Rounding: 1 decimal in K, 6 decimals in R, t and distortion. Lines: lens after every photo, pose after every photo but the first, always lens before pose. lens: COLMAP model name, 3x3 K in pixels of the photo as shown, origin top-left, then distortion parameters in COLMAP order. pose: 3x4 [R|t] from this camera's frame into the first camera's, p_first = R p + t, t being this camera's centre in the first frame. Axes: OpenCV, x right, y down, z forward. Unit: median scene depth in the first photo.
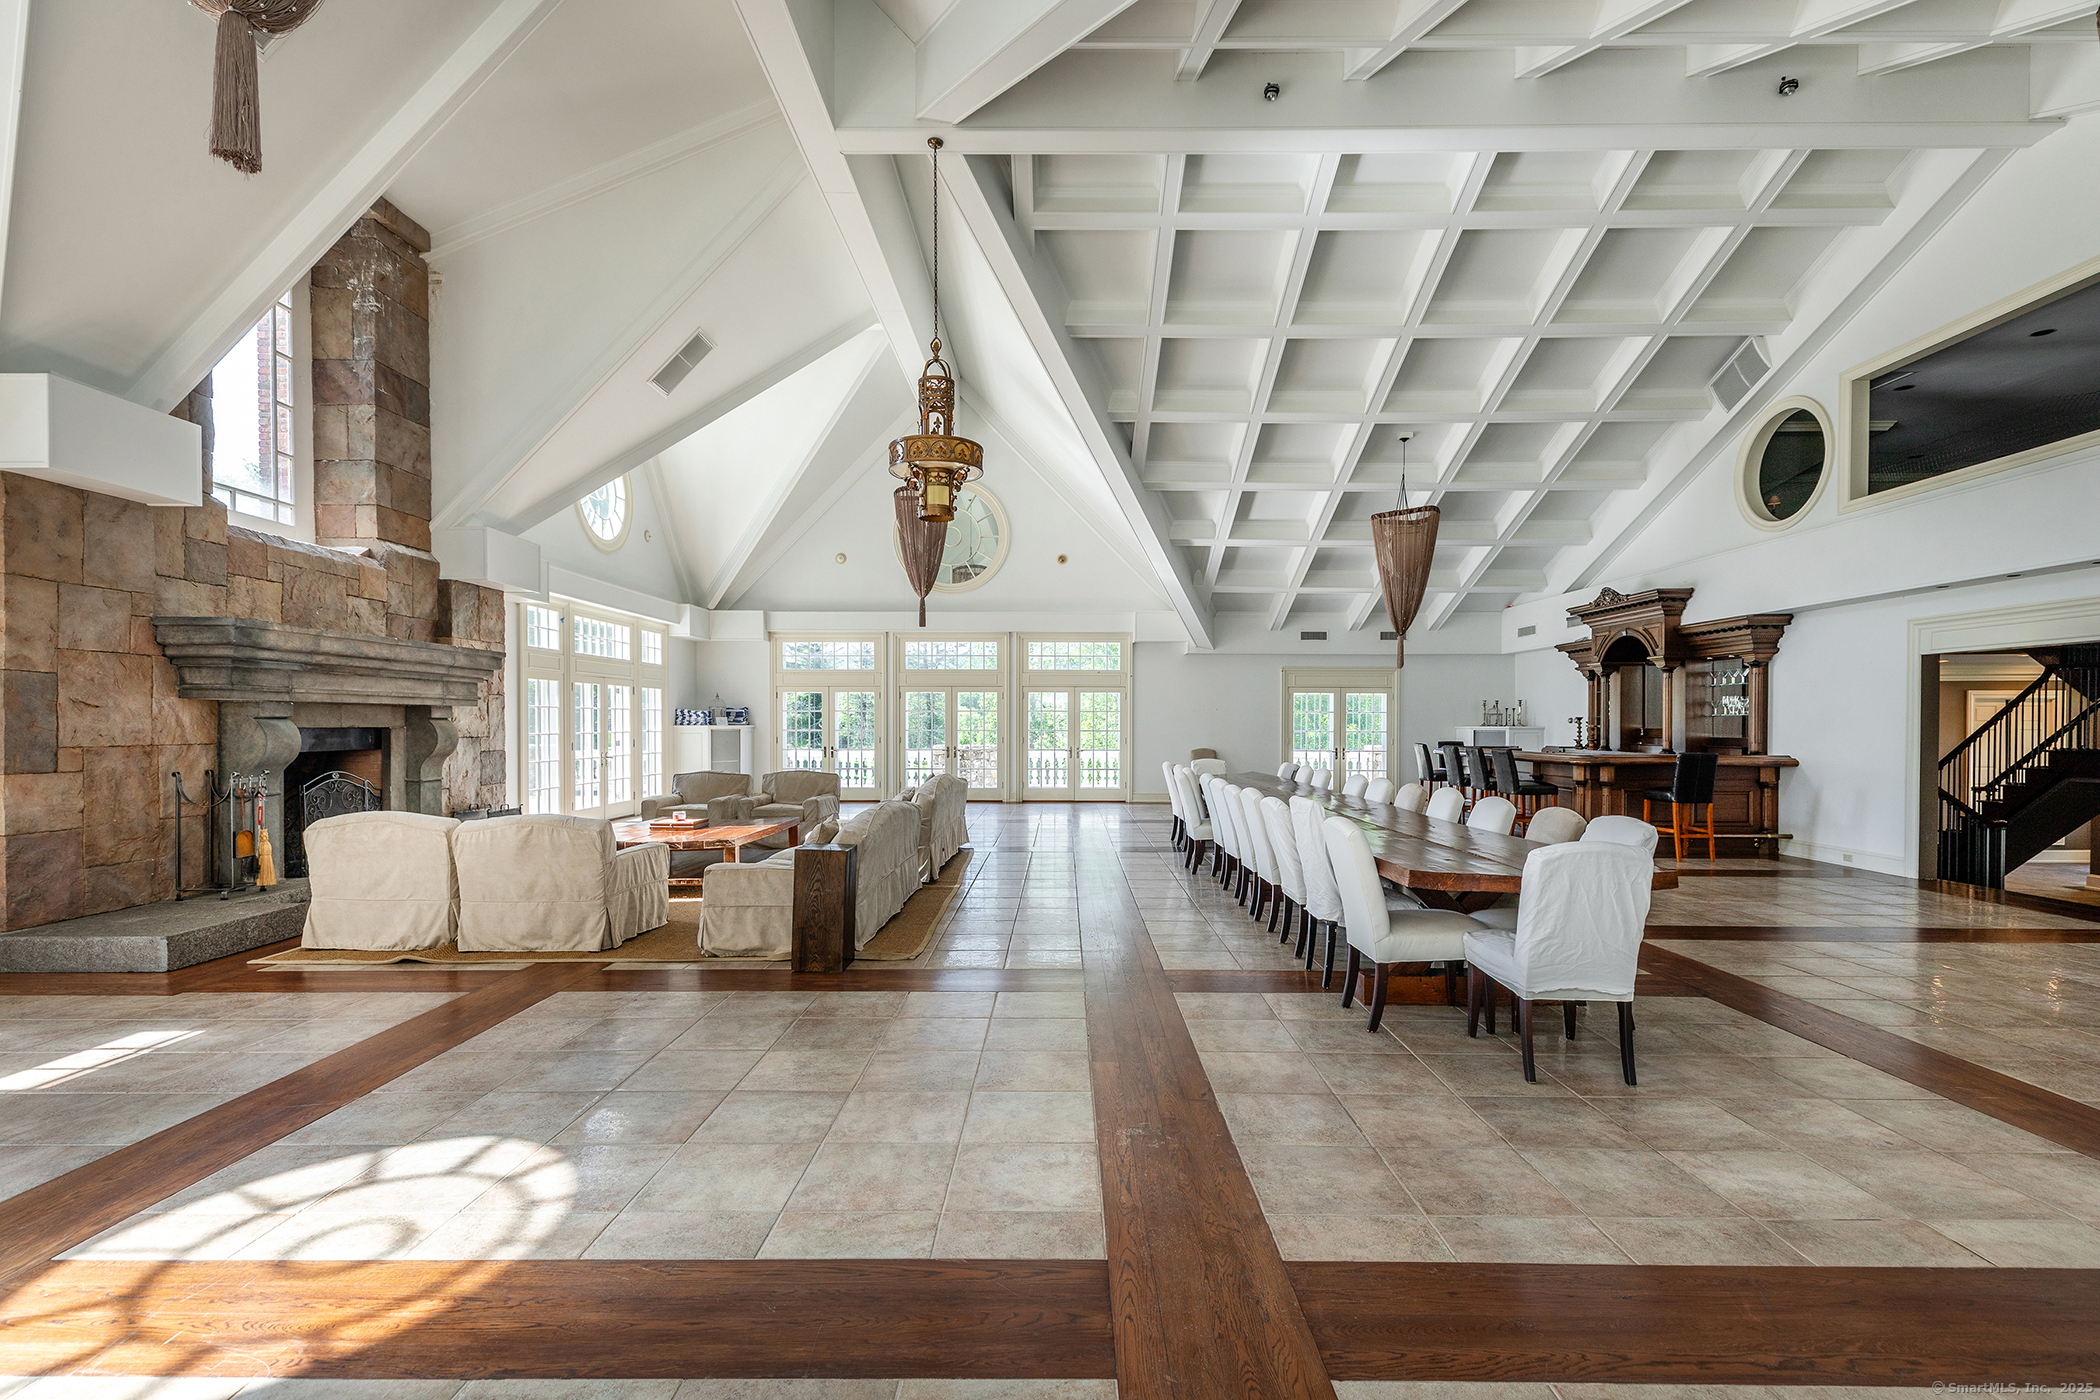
lens RADIAL K [[977.9, 0, 1040.9], [0, 977.9, 721.4], [0, 0, 1]] dist [0.011761, -0.000308]
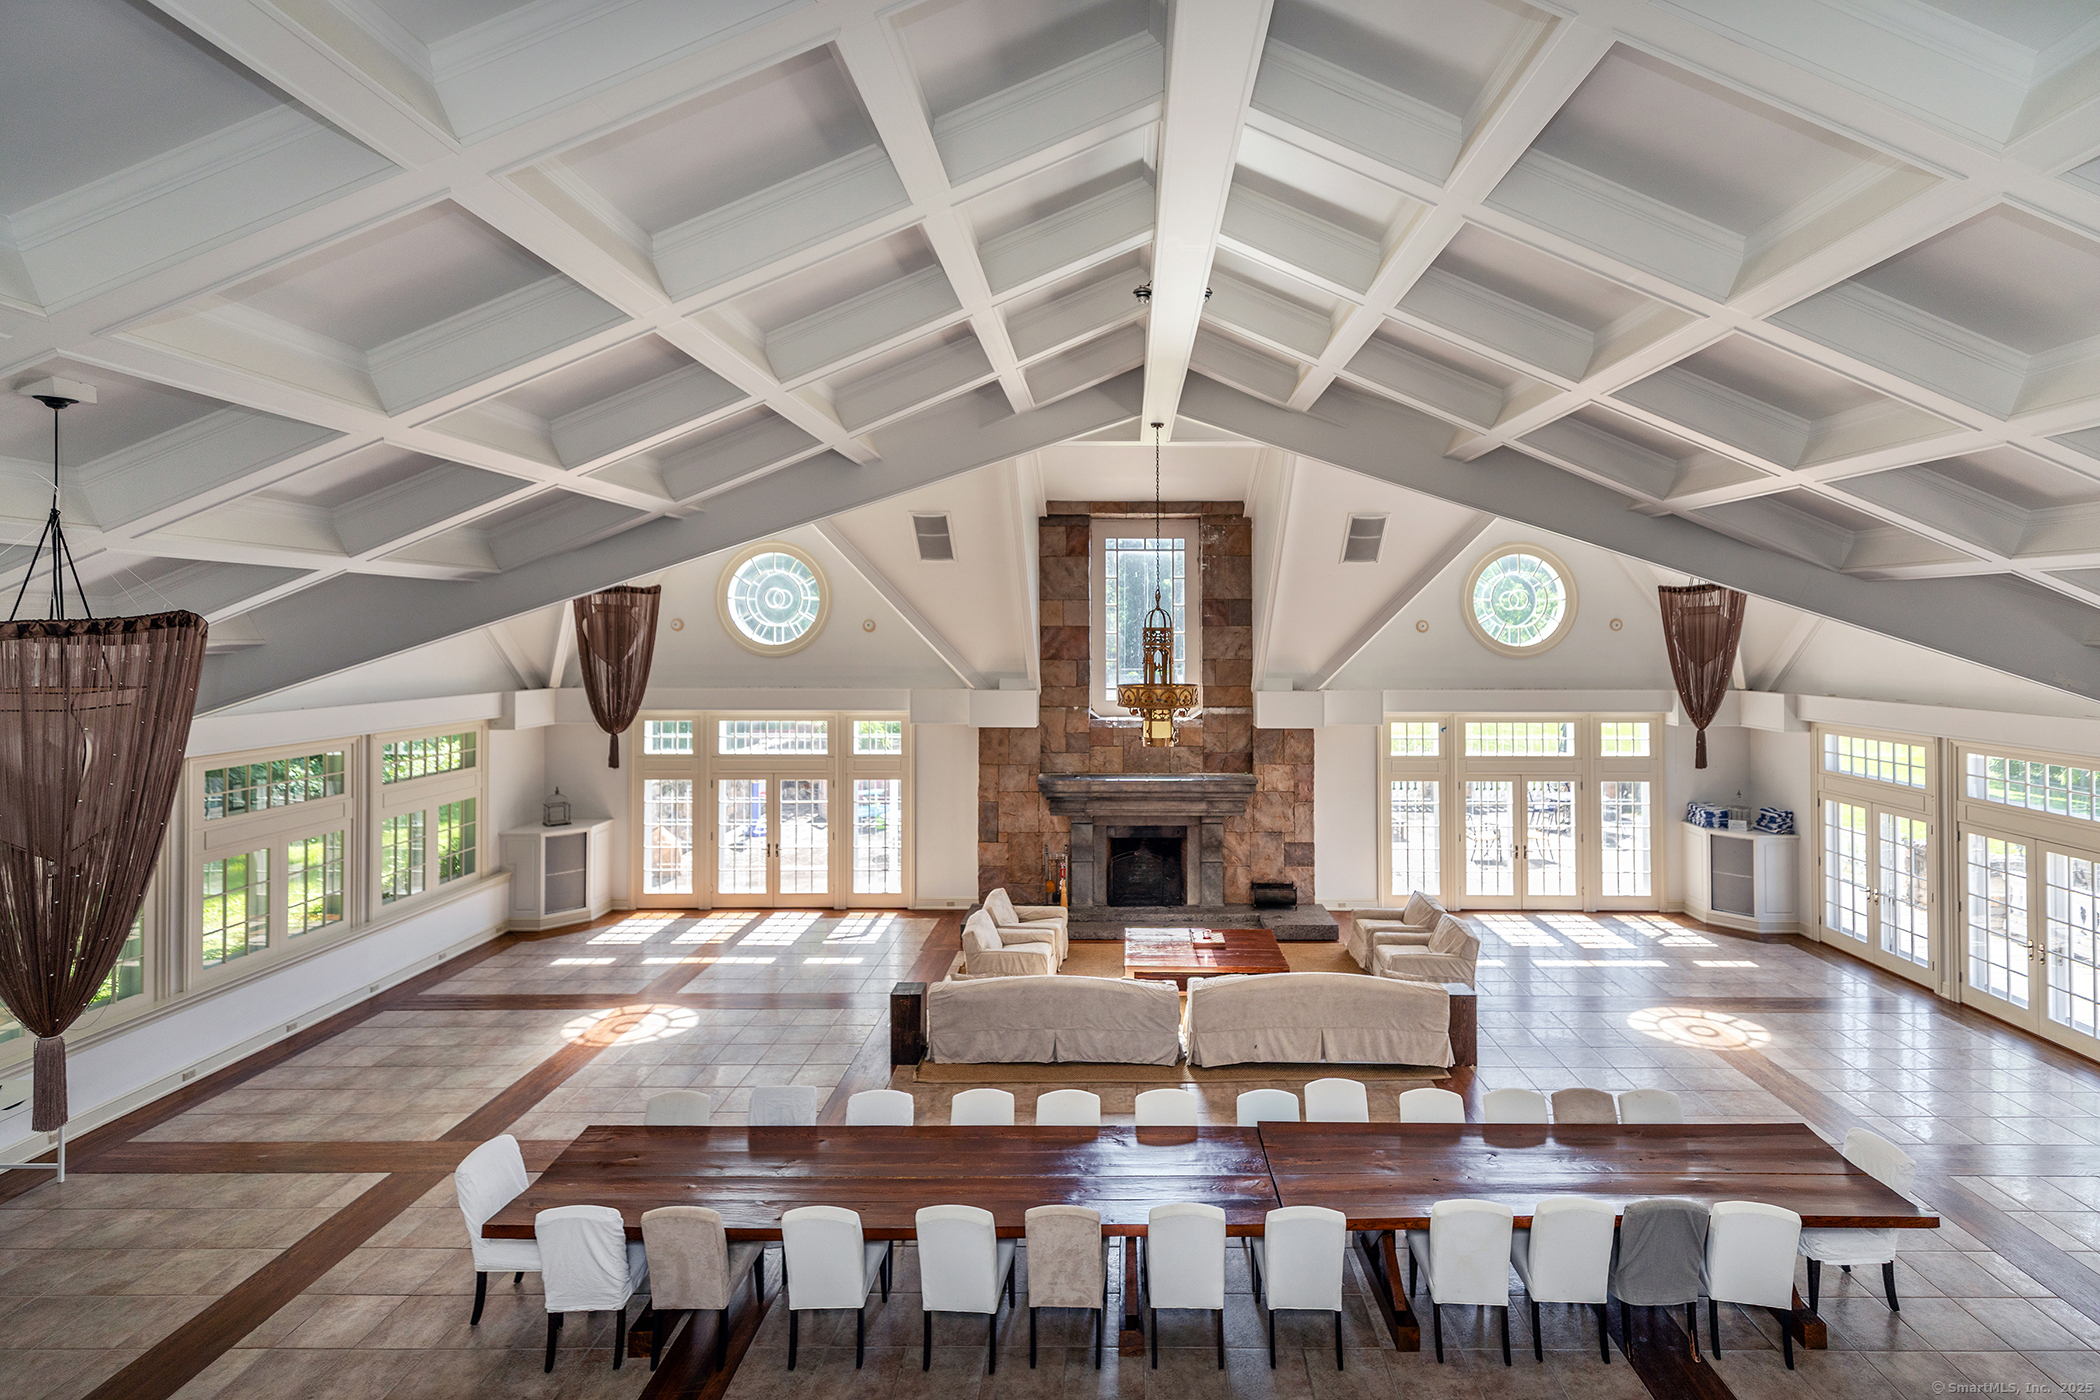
lens RADIAL K [[977.9, 0, 1118.6], [0, 977.9, 622.2], [0, 0, 1]] dist [0.011761, -0.000308]
pose [[0.008825, -0.011706, -0.999893, 1.038622], [0.002657, 0.999928, -0.011683, -0.333685], [0.999958, -0.002554, 0.008855, 0.912012]]
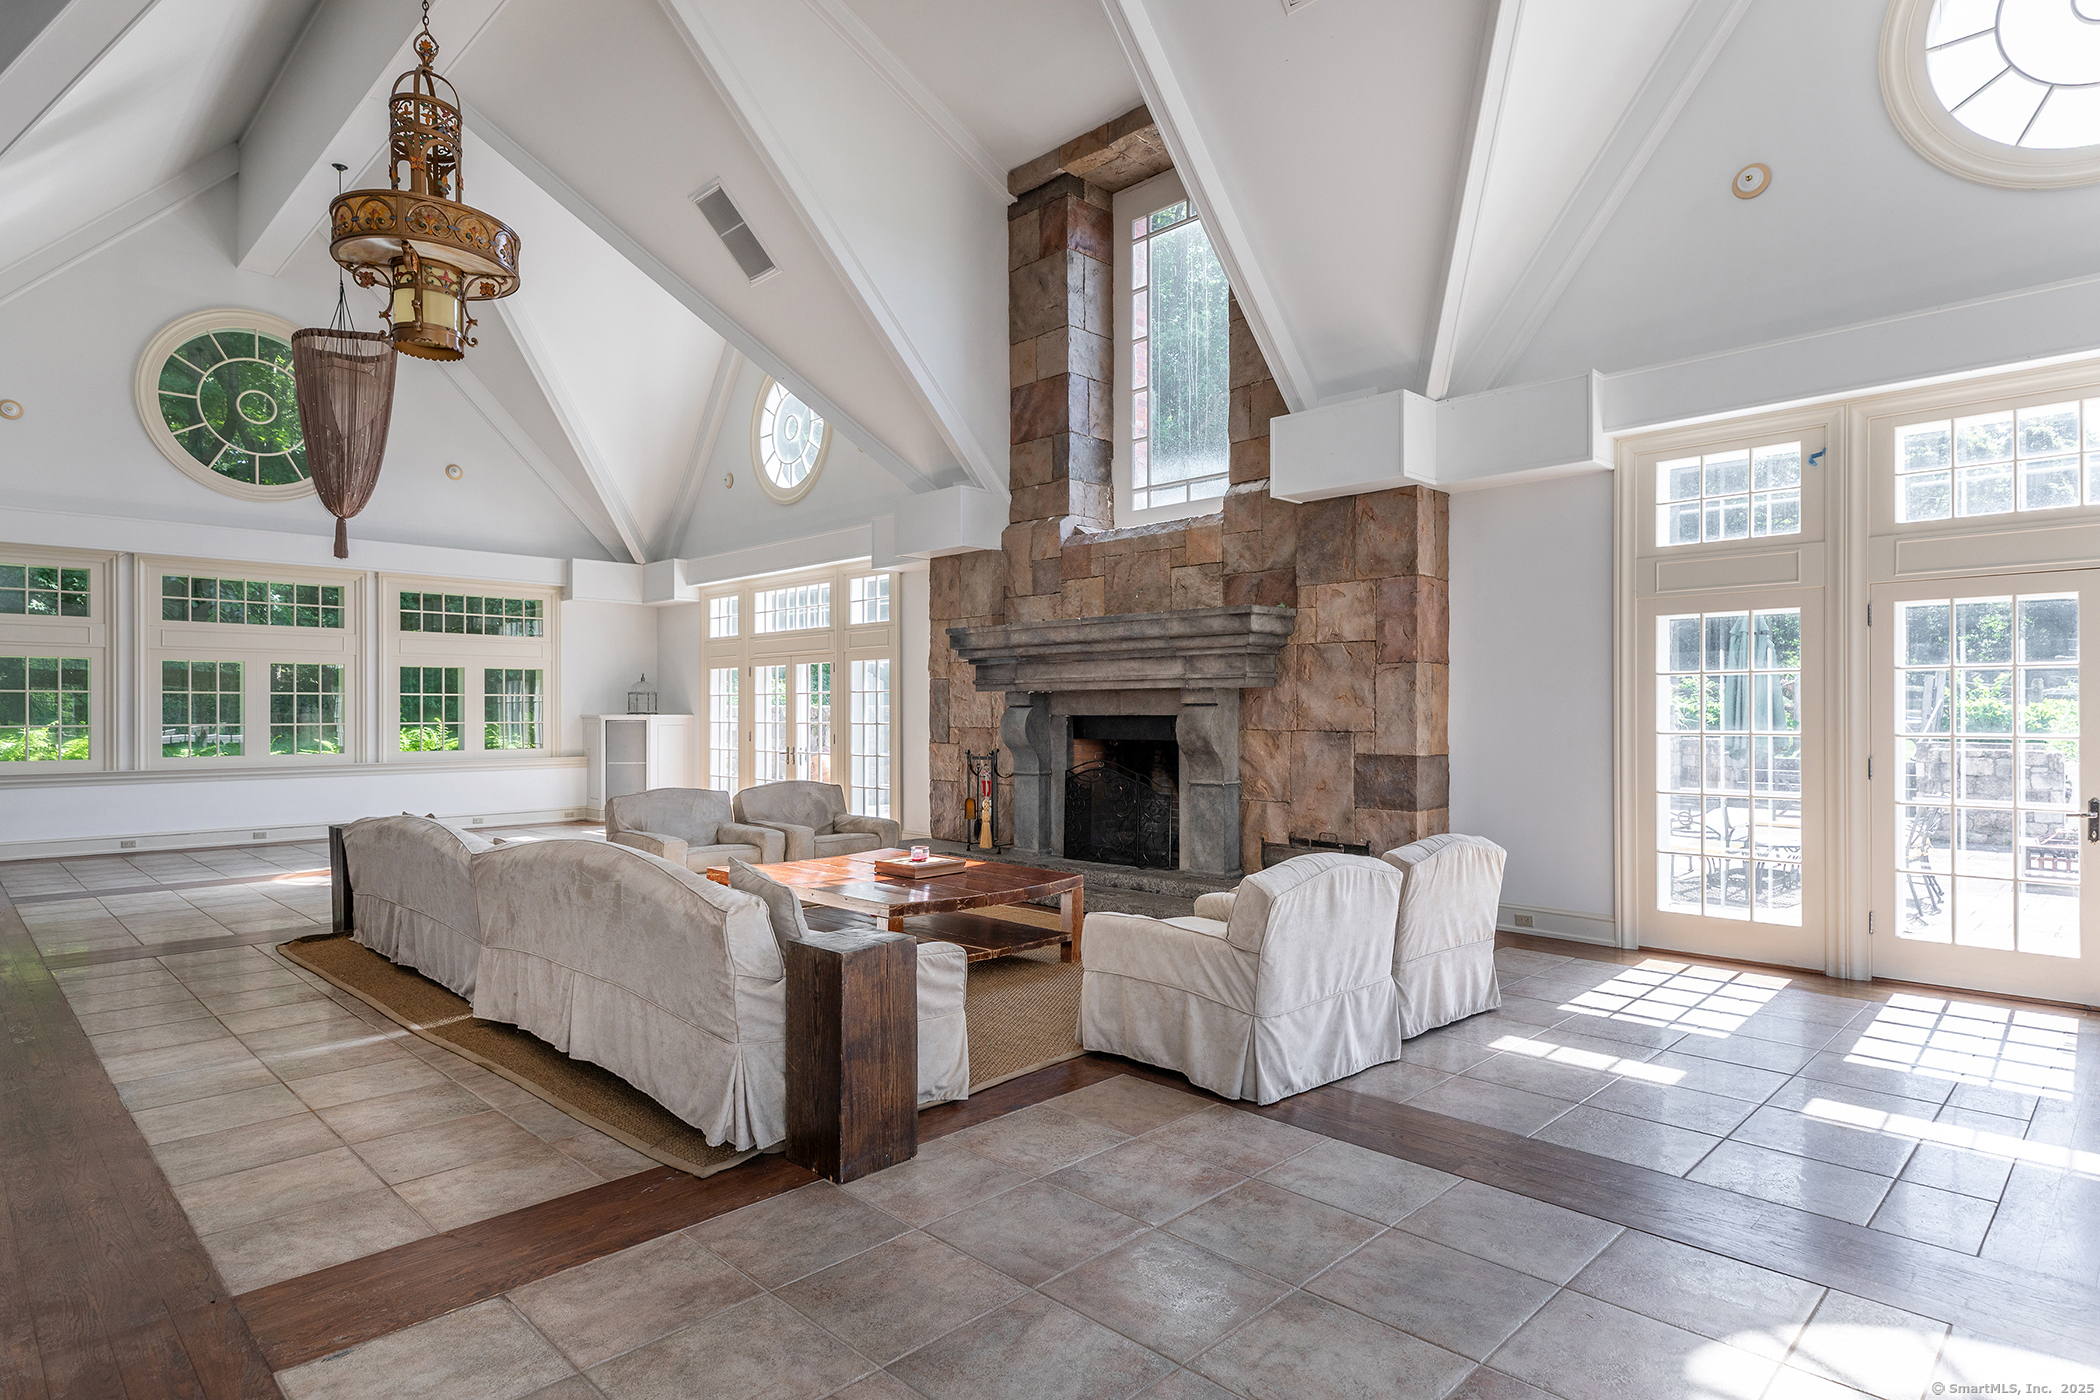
lens RADIAL K [[1140.1, 0, 1043.4], [0, 1140.1, 714.1], [0, 0, 1]] dist [0.015057, -0.000874]
pose [[-0.706330, 0.003770, -0.707873, 0.117908], [0.003691, 0.999992, 0.001643, 0.002881], [0.707874, -0.001452, -0.706338, 1.685404]]
